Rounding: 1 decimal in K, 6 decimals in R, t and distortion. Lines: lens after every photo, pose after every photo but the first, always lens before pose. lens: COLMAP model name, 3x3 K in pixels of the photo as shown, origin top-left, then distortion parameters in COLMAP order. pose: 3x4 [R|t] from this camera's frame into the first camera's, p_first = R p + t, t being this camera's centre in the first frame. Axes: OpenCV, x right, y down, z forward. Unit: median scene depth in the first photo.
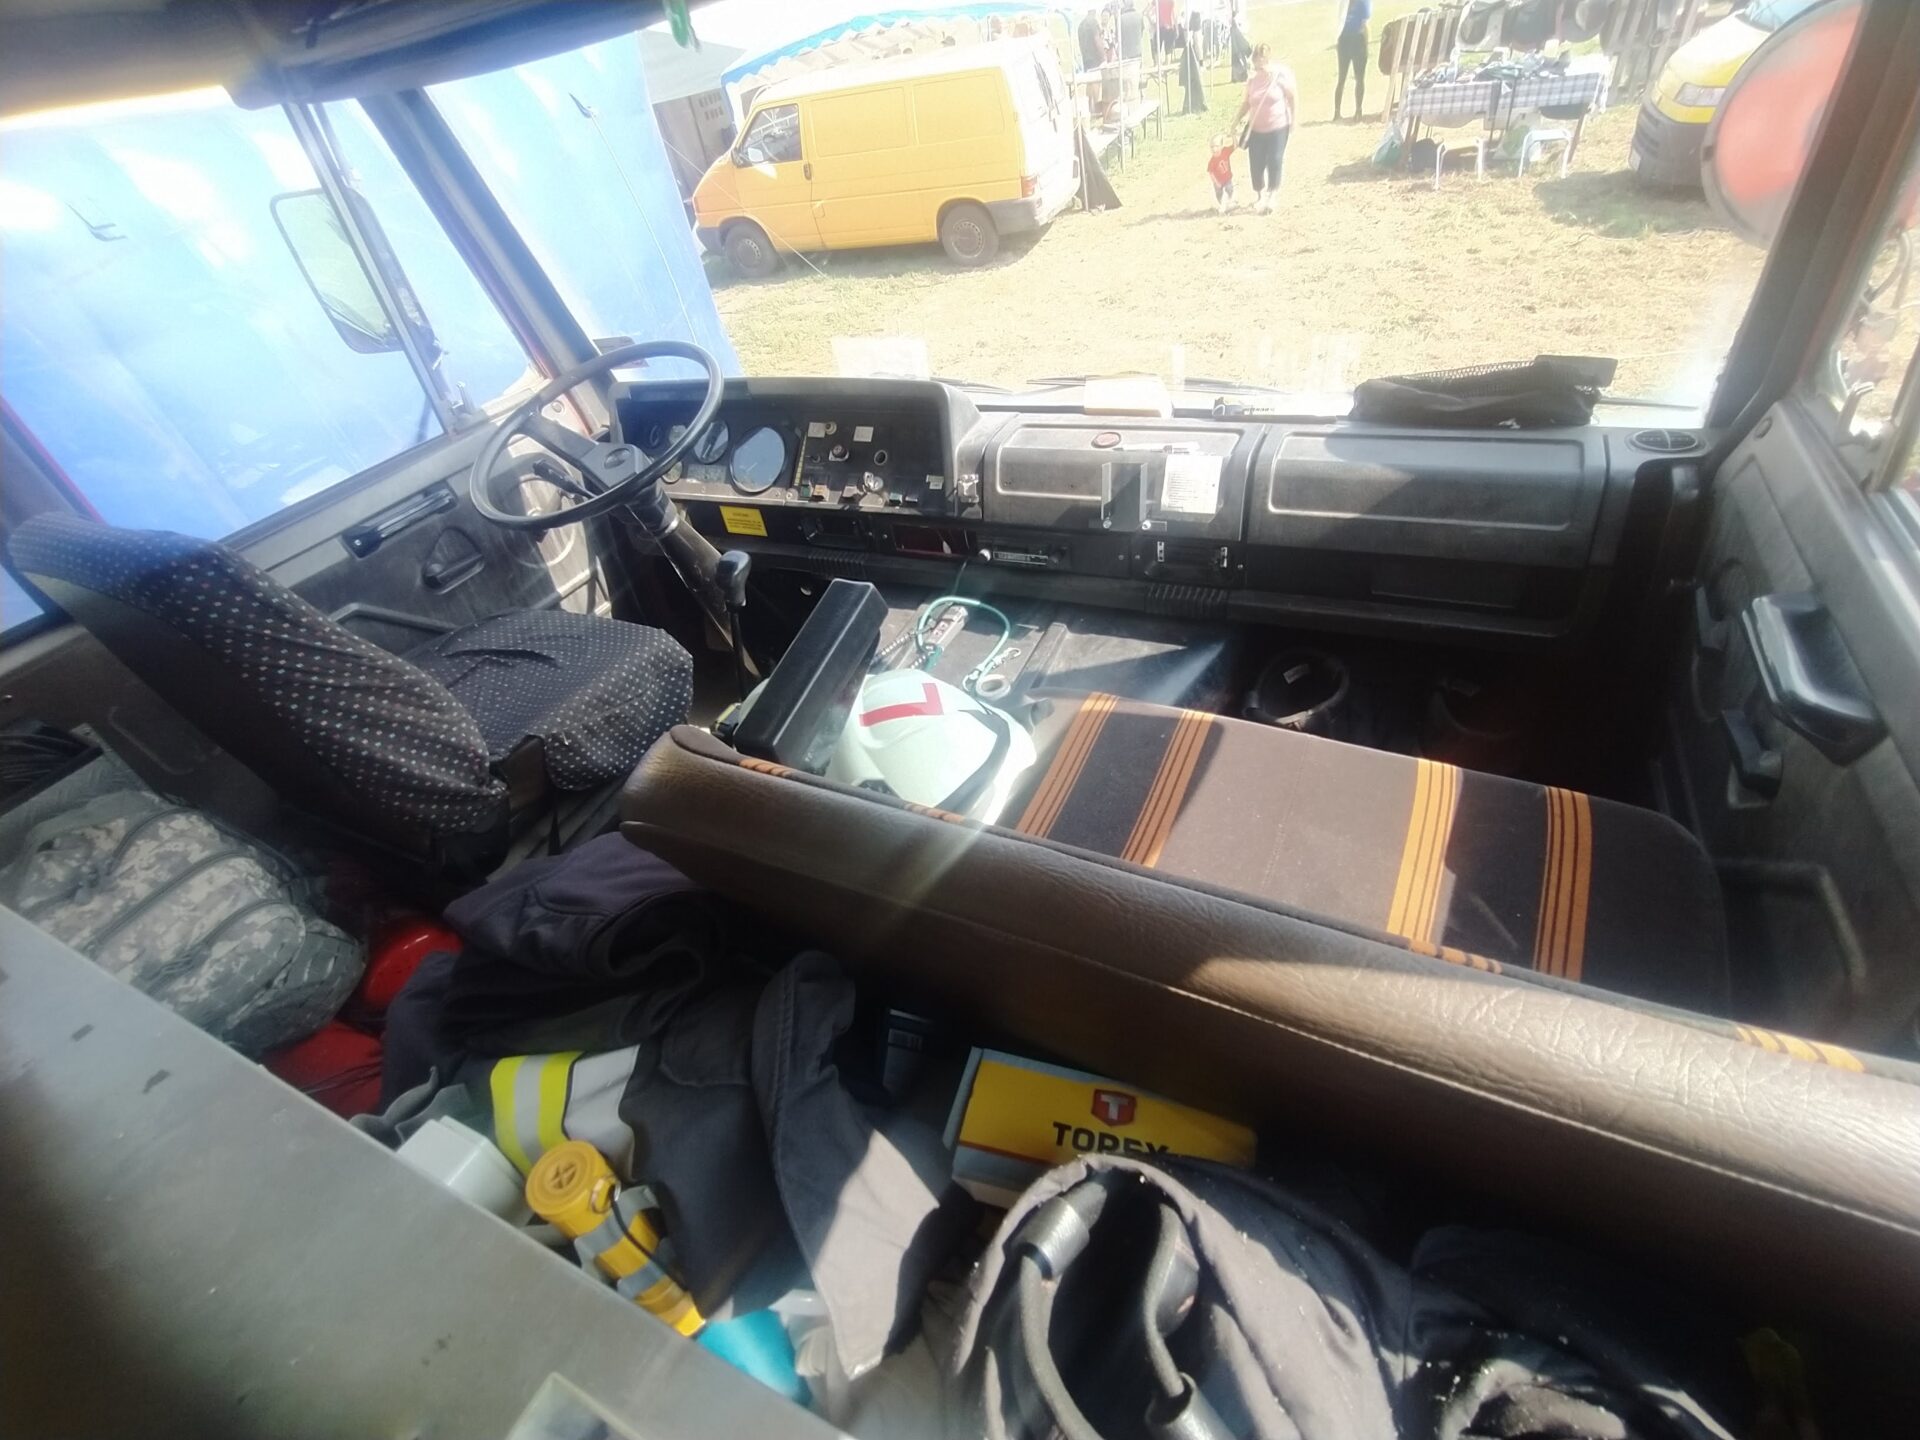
lens RADIAL K [[882.9, 0, 960.0], [0, 882.9, 720.0], [0, 0, 1]] dist [-0.008955, -0.000188]
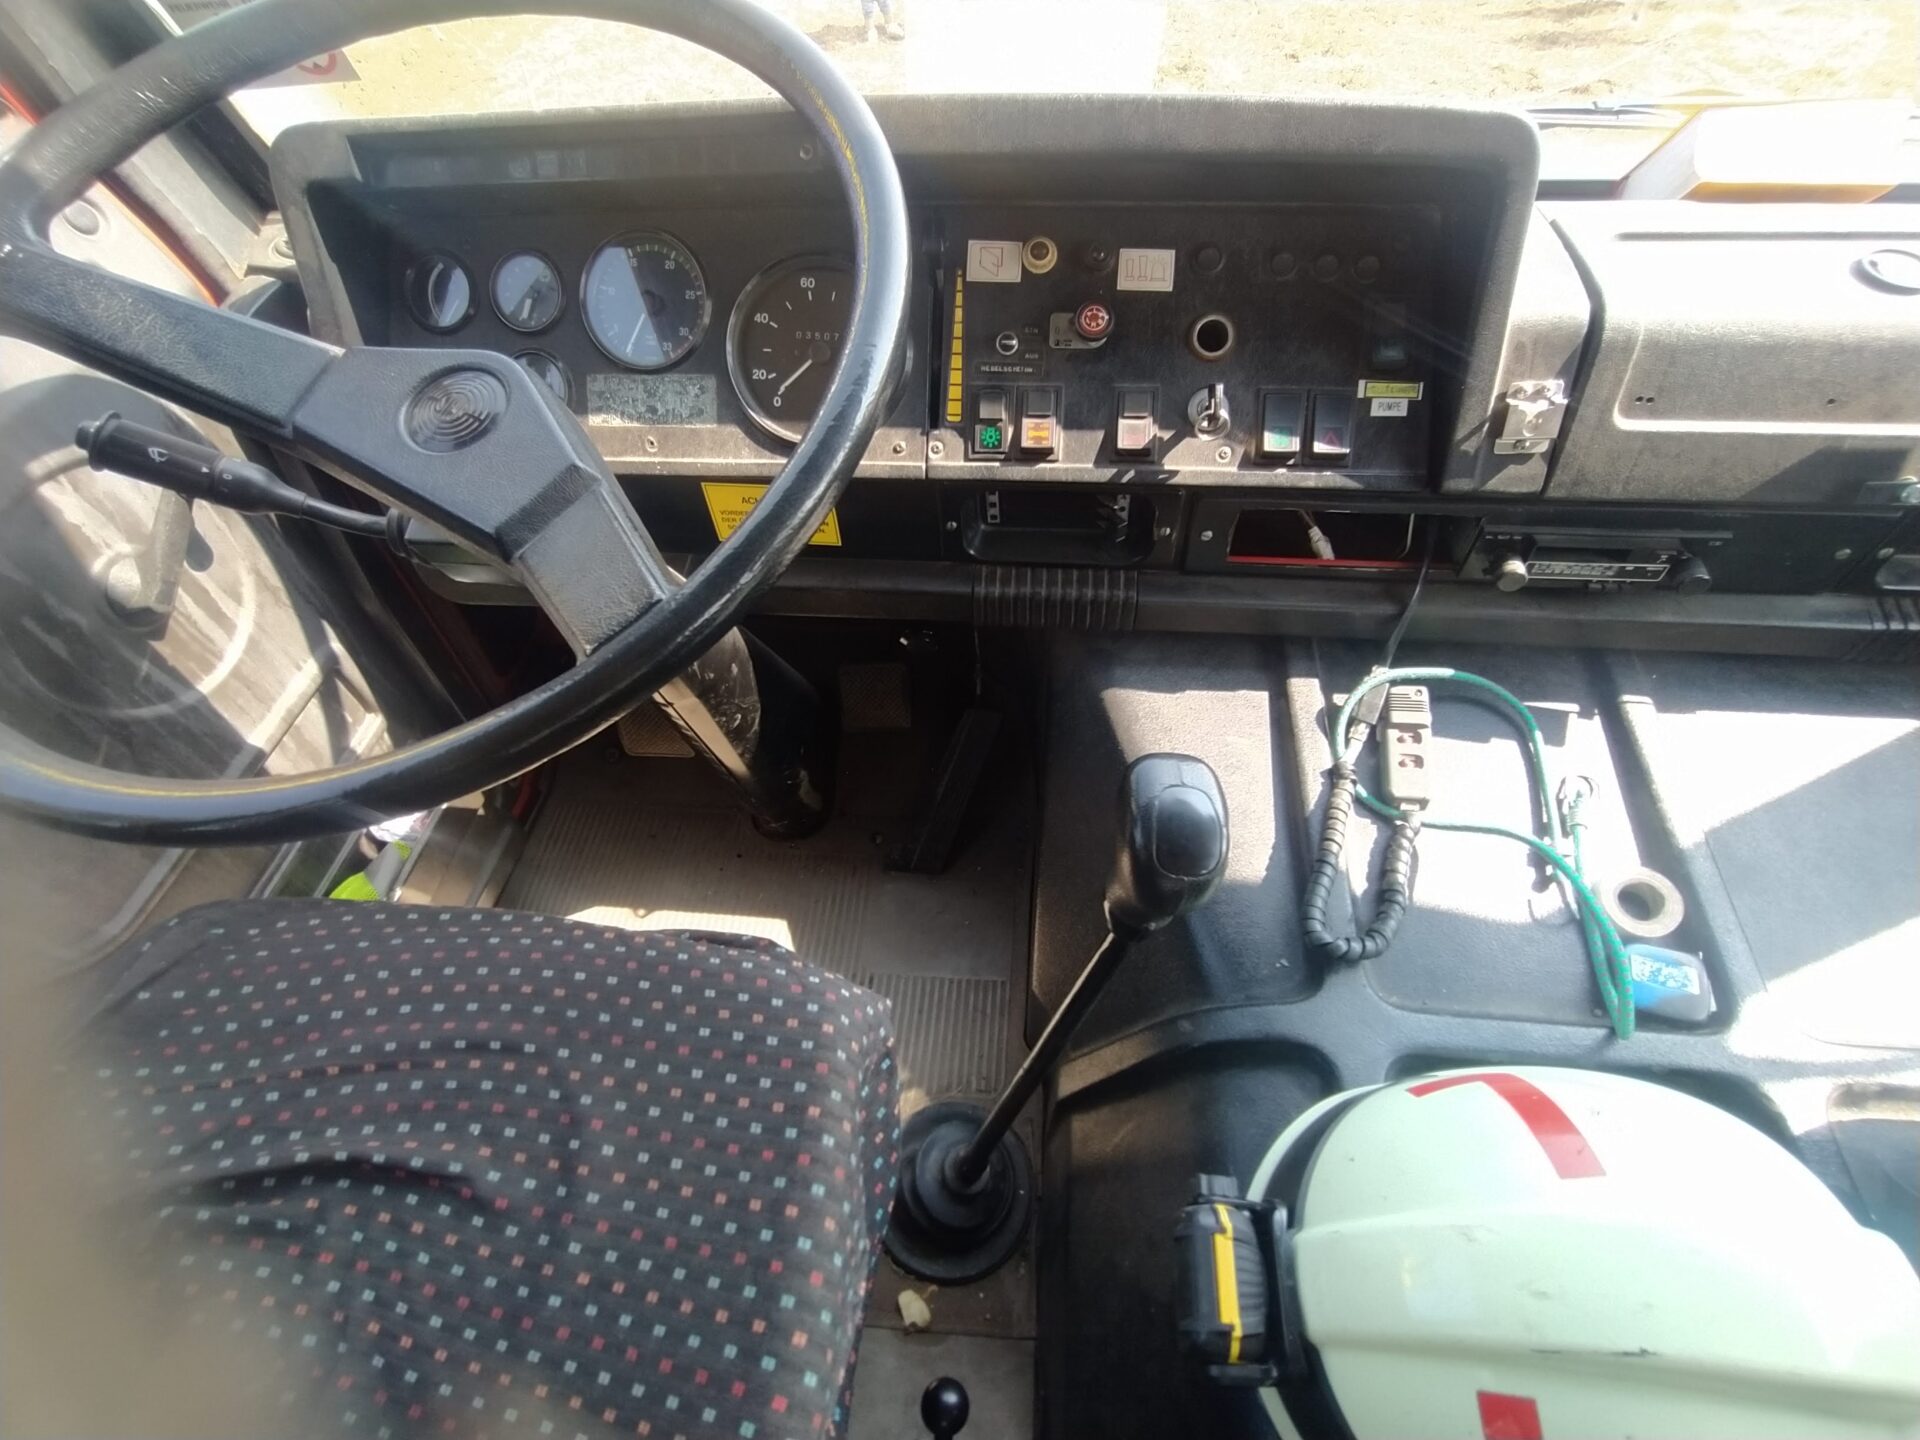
lens RADIAL K [[882.9, 0, 960.0], [0, 882.9, 720.0], [0, 0, 1]] dist [-0.008955, -0.000188]
pose [[0.929634, -0.206216, 0.305378, -0.325967], [0.140171, 0.964342, 0.224493, -0.226556], [-0.340783, -0.165891, 0.925390, 0.625360]]
